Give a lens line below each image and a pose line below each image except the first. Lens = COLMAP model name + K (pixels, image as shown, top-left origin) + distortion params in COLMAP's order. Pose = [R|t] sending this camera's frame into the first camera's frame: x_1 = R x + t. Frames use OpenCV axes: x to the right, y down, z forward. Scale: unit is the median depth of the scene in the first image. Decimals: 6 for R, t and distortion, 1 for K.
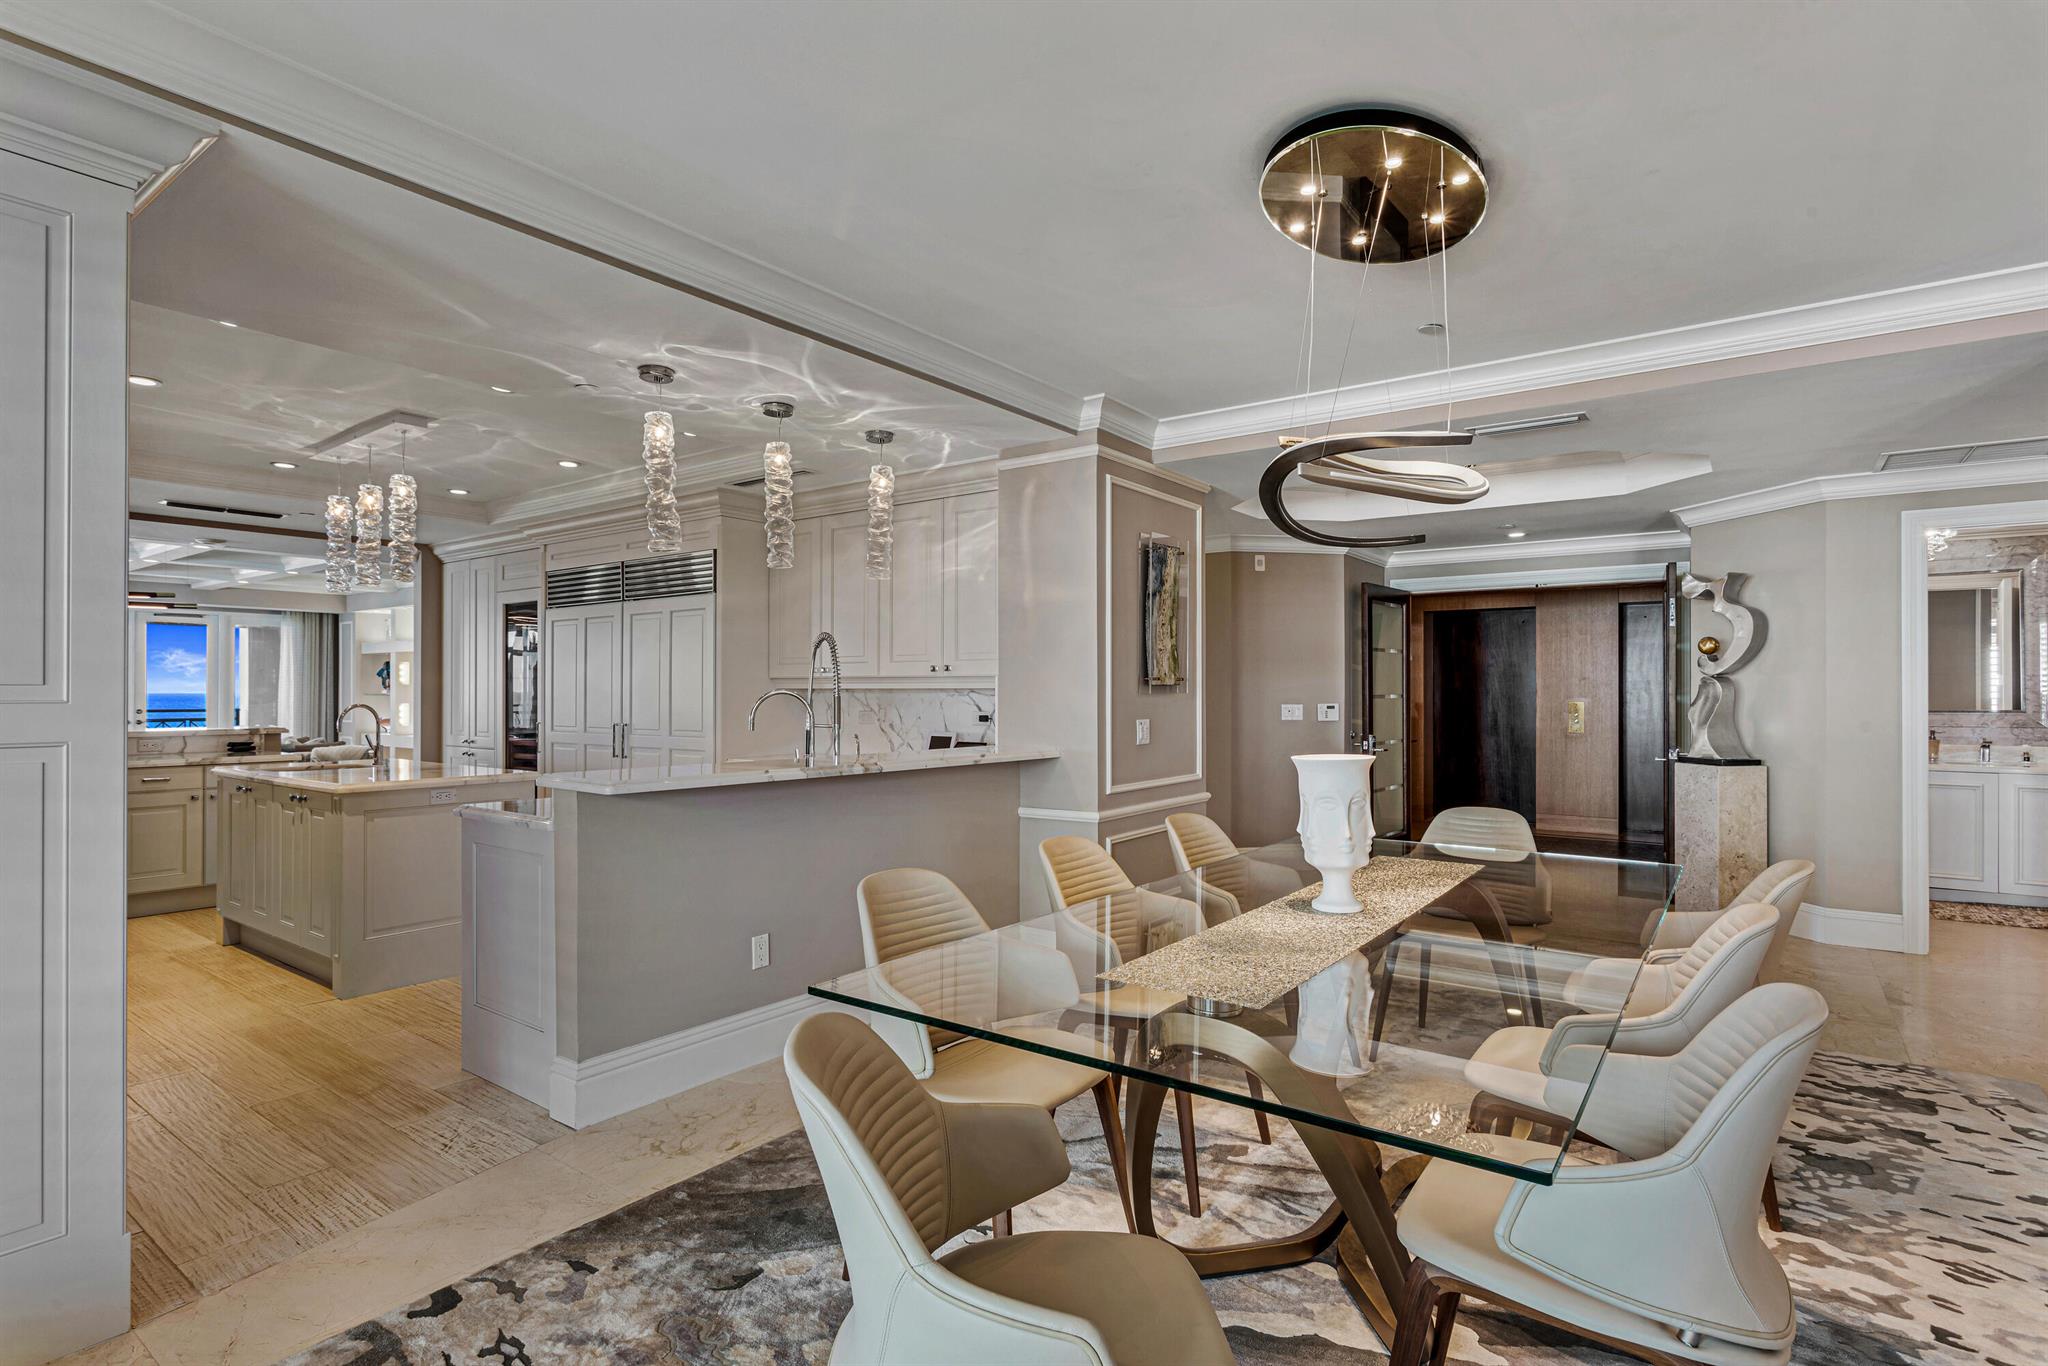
lens RADIAL K [[1032.2, 0, 1022.7], [0, 1032.2, 687.4], [0, 0, 1]] dist [-0.007232, 0.000389]
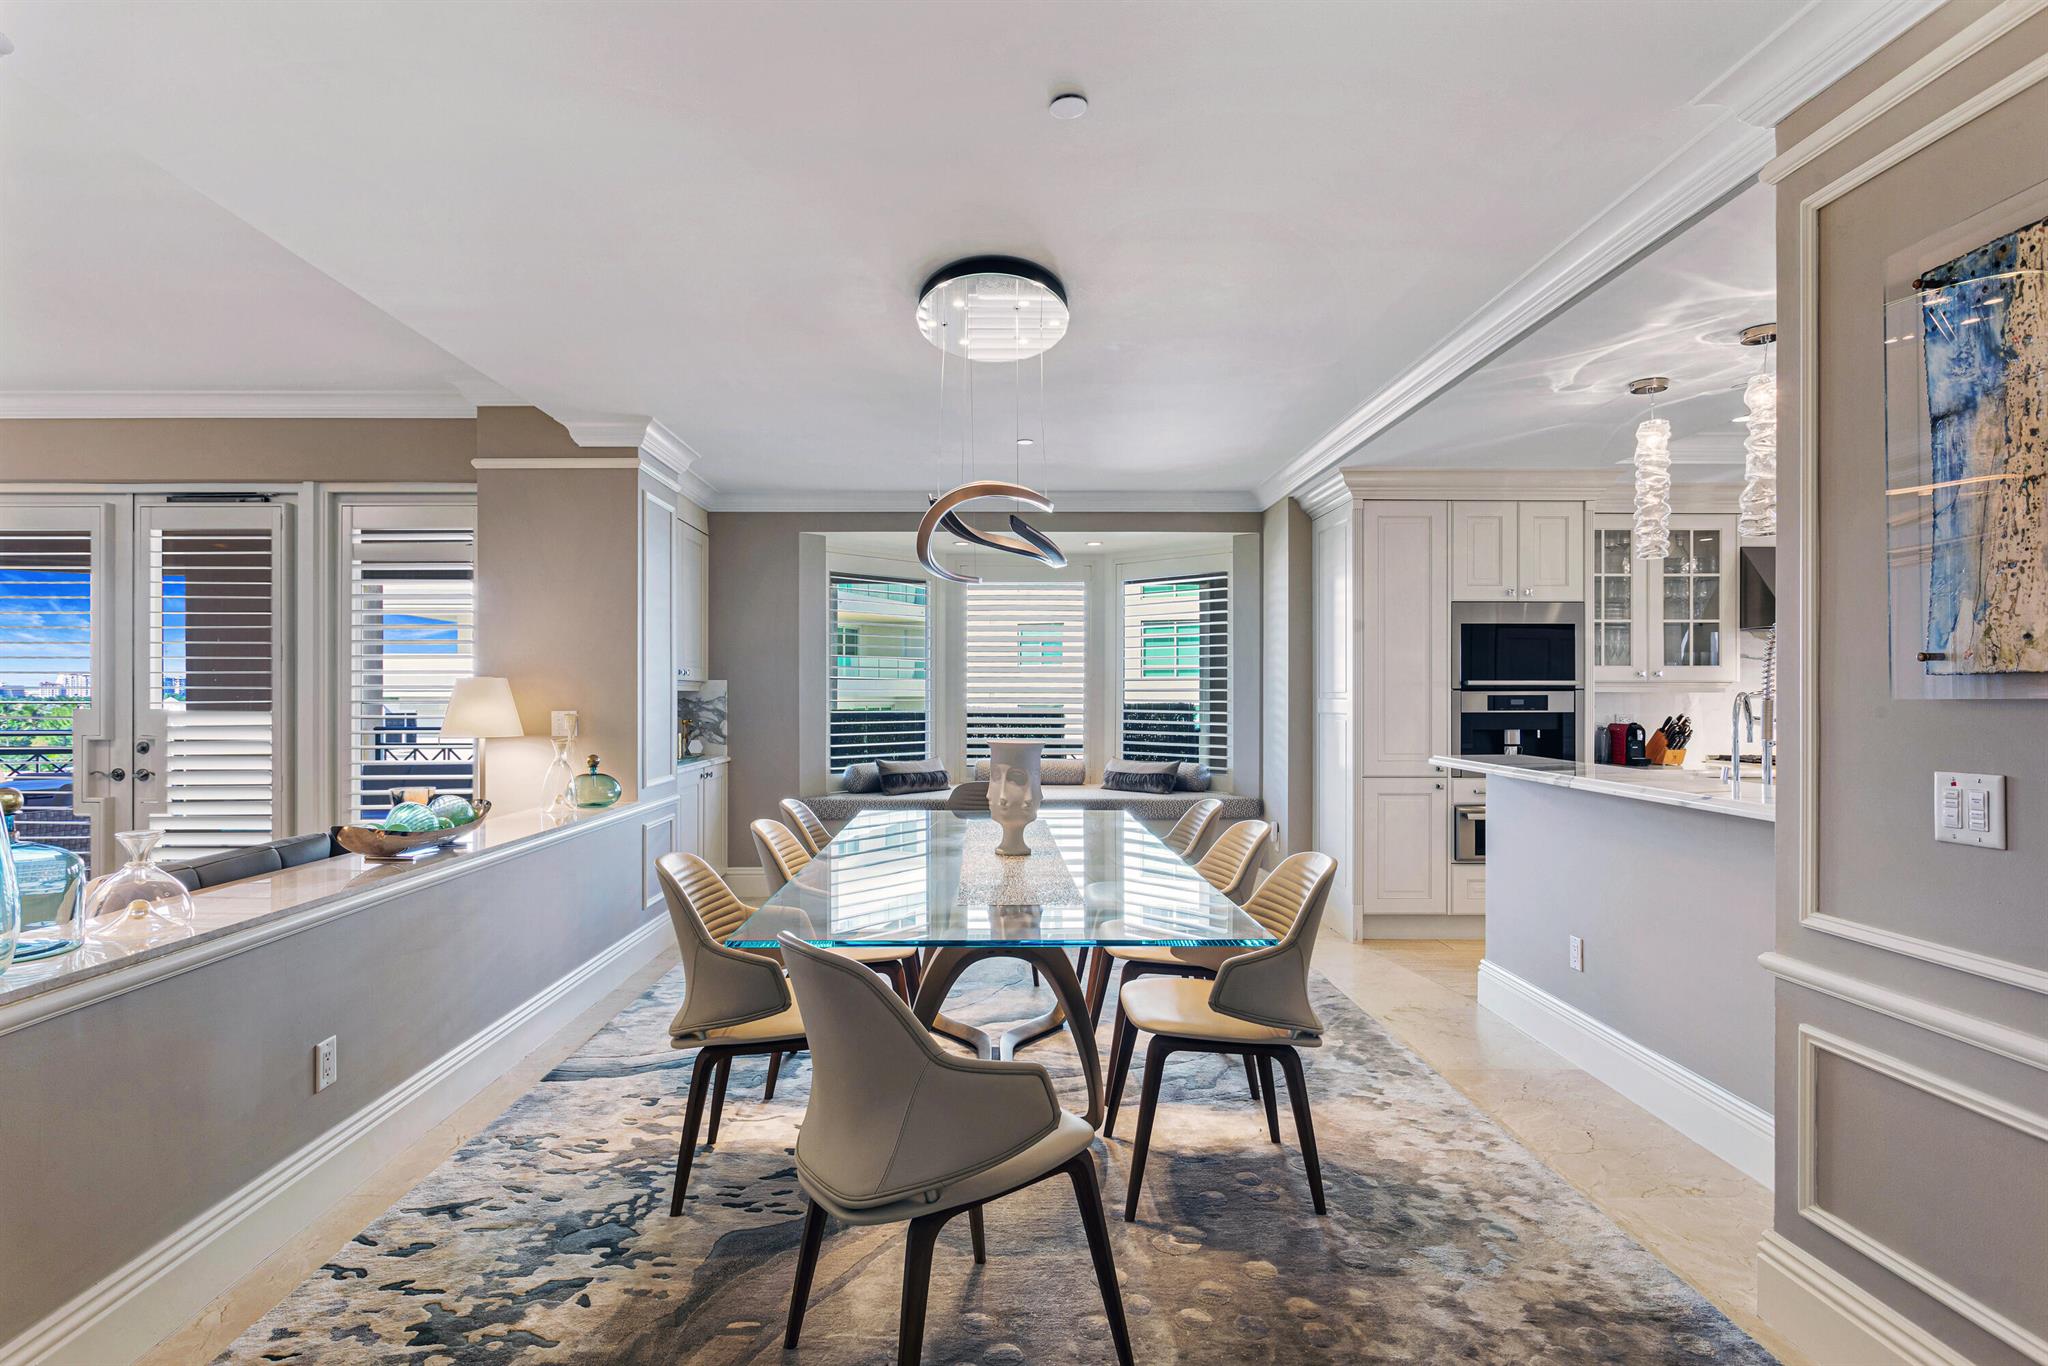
lens RADIAL K [[1032.2, 0, 1021.4], [0, 1032.2, 685.9], [0, 0, 1]] dist [-0.007232, 0.000389]
pose [[-0.794013, -0.000177, -0.607901, 0.974942], [0.004715, 0.999968, -0.006450, 0.004196], [0.607882, -0.007988, -0.793987, 1.801861]]
